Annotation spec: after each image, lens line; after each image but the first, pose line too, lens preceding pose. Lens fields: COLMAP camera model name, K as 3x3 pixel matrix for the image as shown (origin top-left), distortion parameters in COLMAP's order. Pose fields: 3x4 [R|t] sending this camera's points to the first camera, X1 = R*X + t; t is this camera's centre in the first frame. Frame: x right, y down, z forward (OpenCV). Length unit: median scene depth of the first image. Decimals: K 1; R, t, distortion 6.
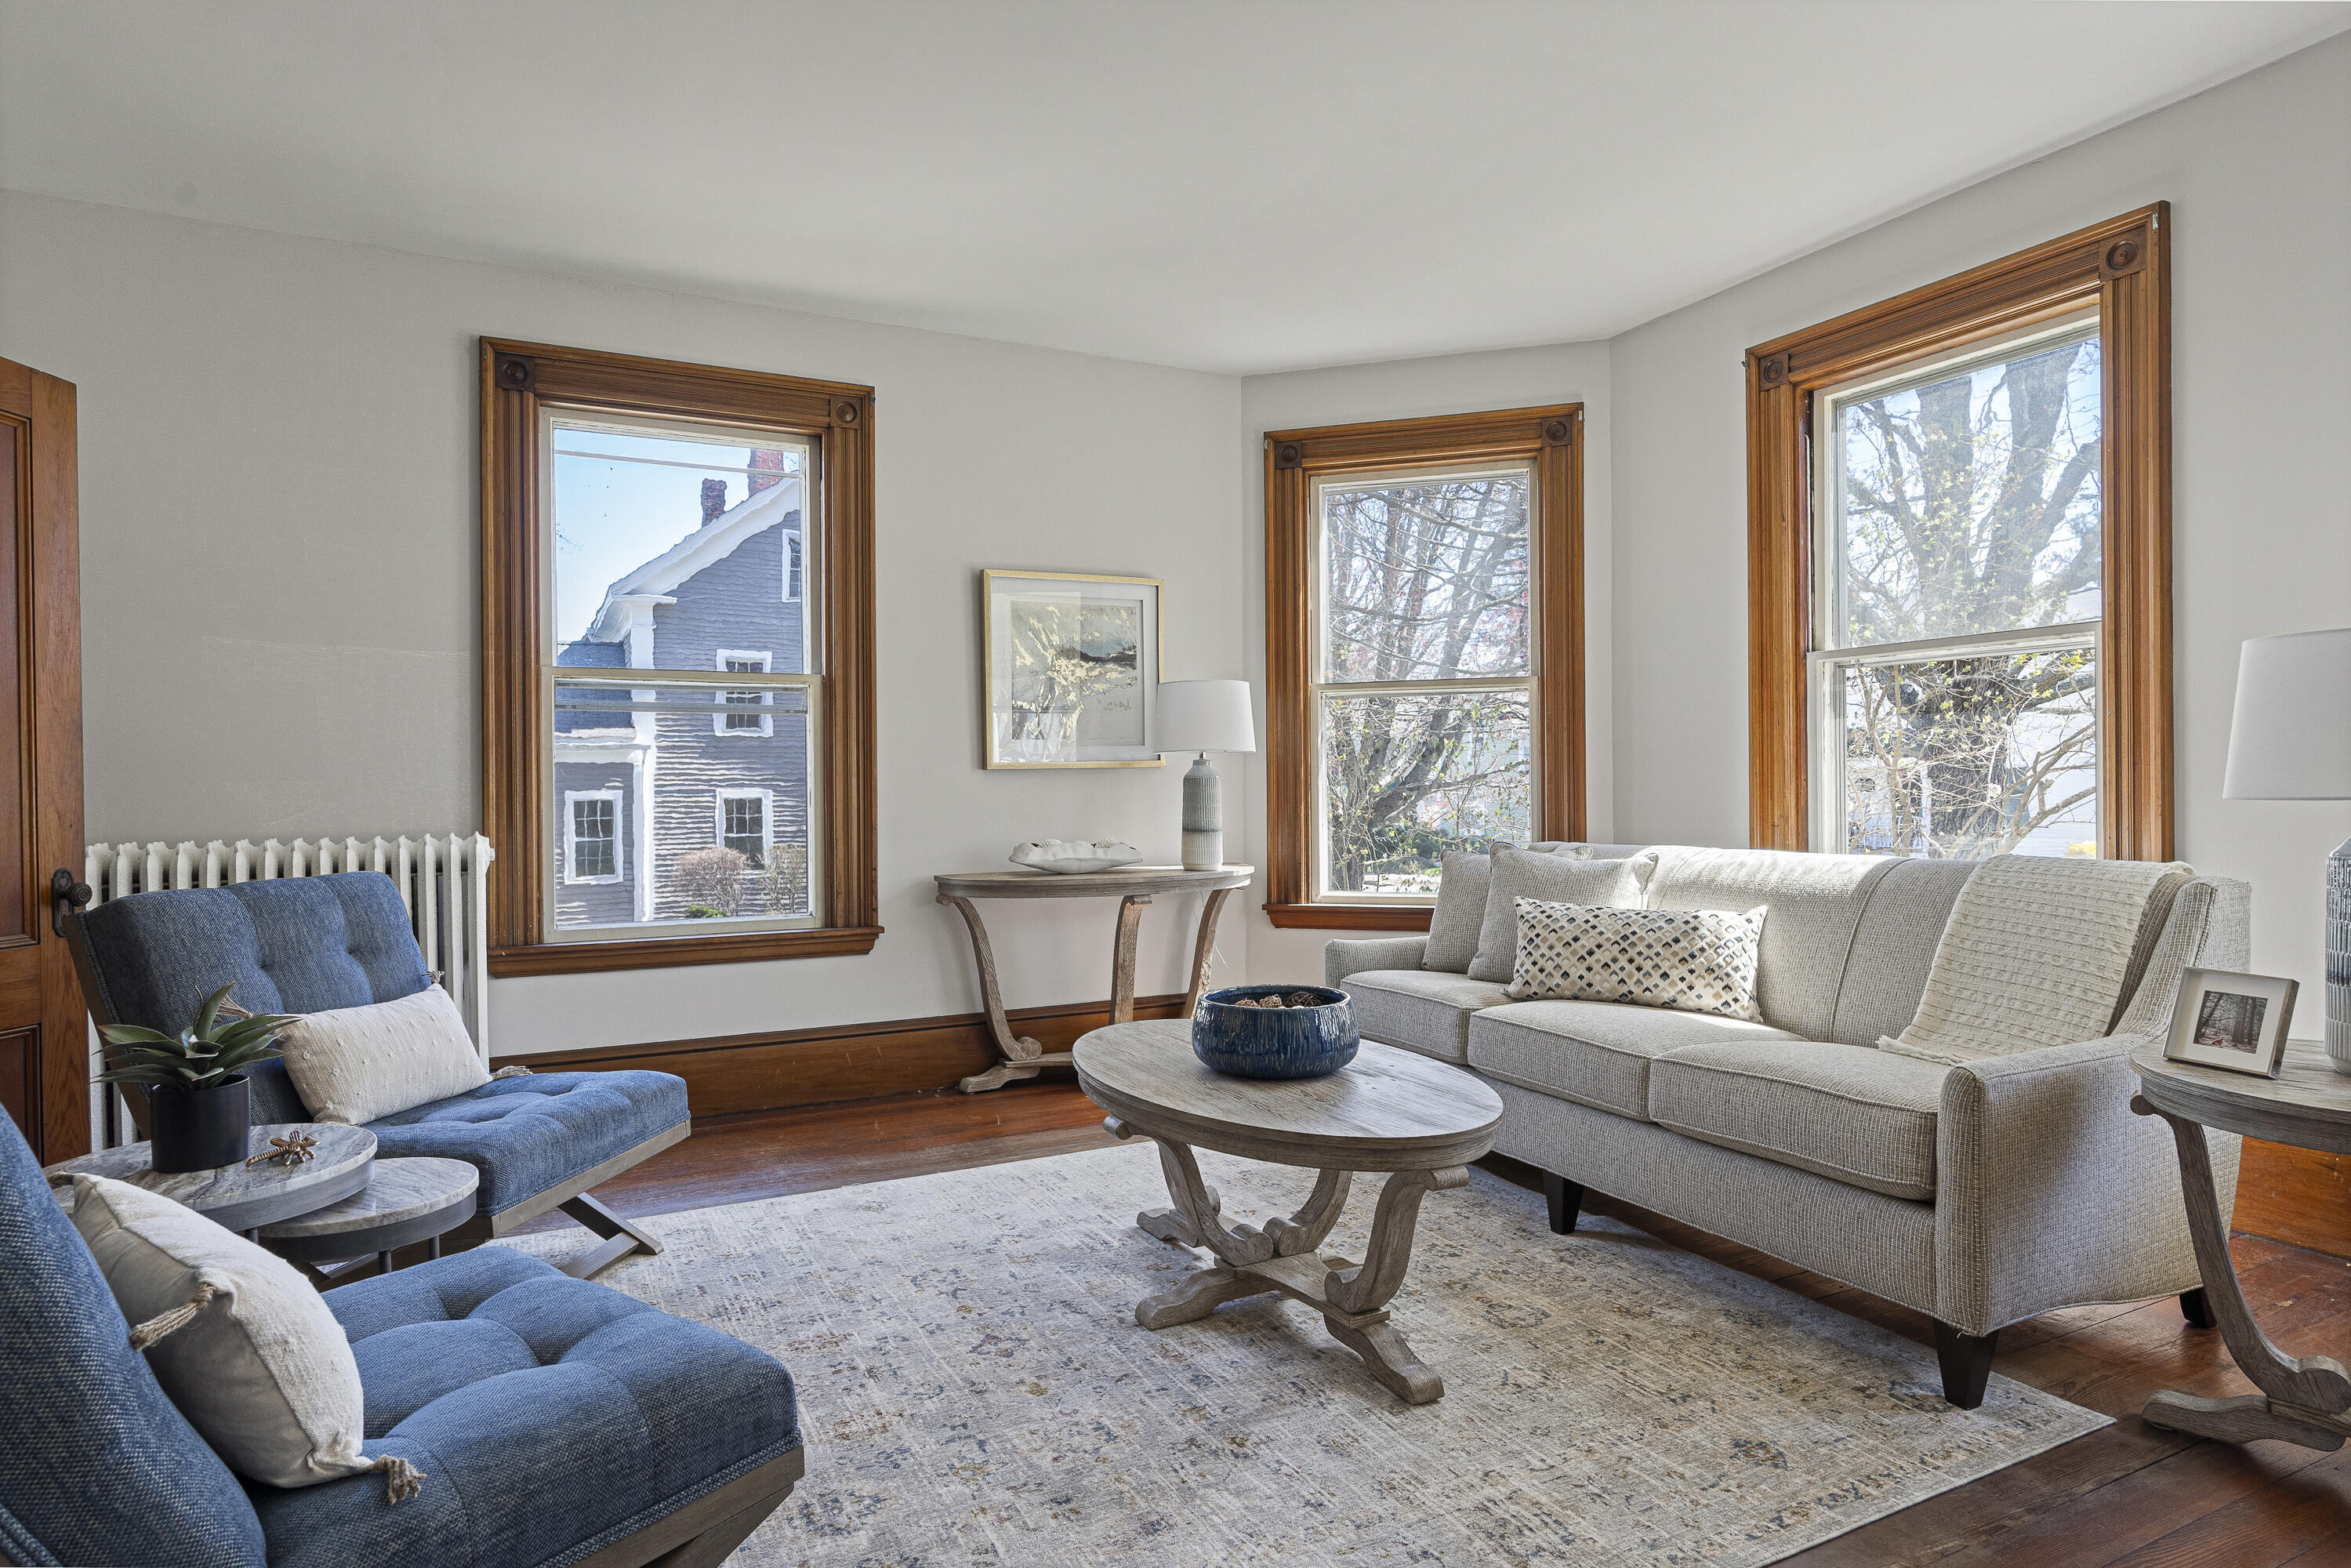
lens RADIAL K [[1318.9, 0, 1176.6], [0, 1318.9, 794.0], [0, 0, 1]] dist [0.002379, 0.000451]
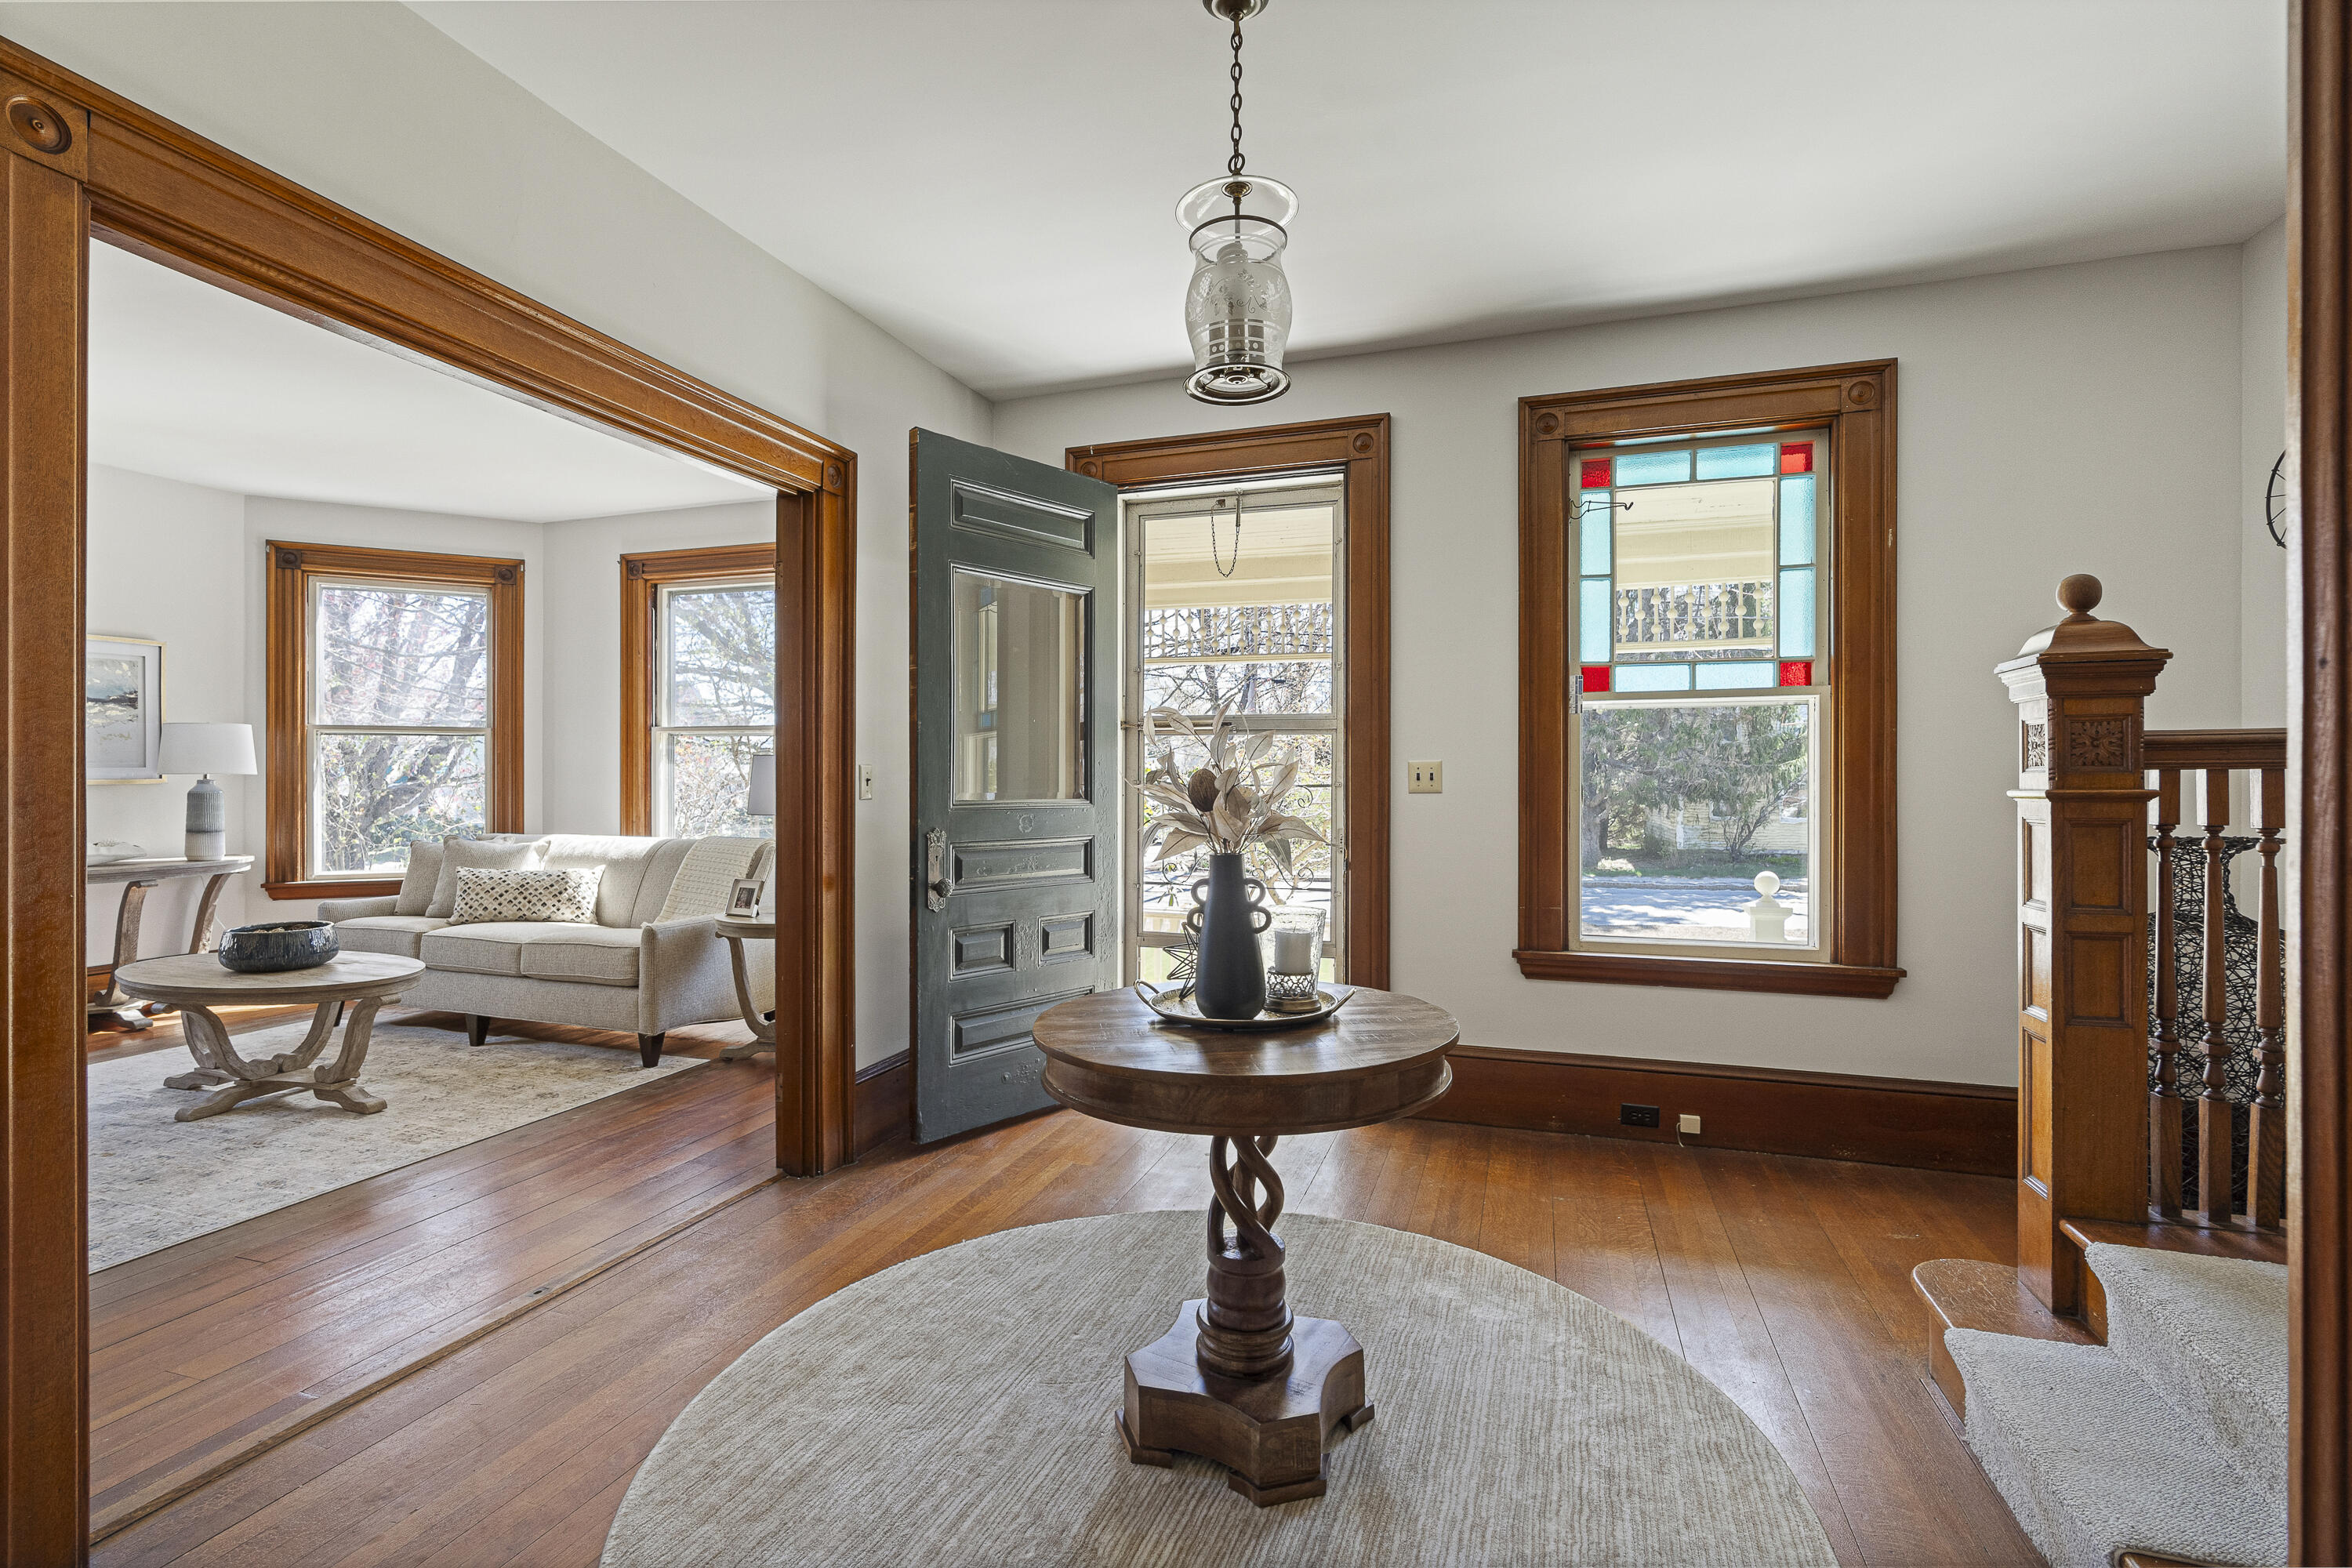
lens RADIAL K [[1075.8, 0, 1175.2], [0, 1075.8, 782.2], [0, 0, 1]] dist [-0.004629, 0.001244]
pose [[0.709291, 0.007404, 0.704877, -0.068668], [-0.007568, 0.999967, -0.002888, -0.036454], [-0.704875, -0.003286, 0.709324, -0.661289]]
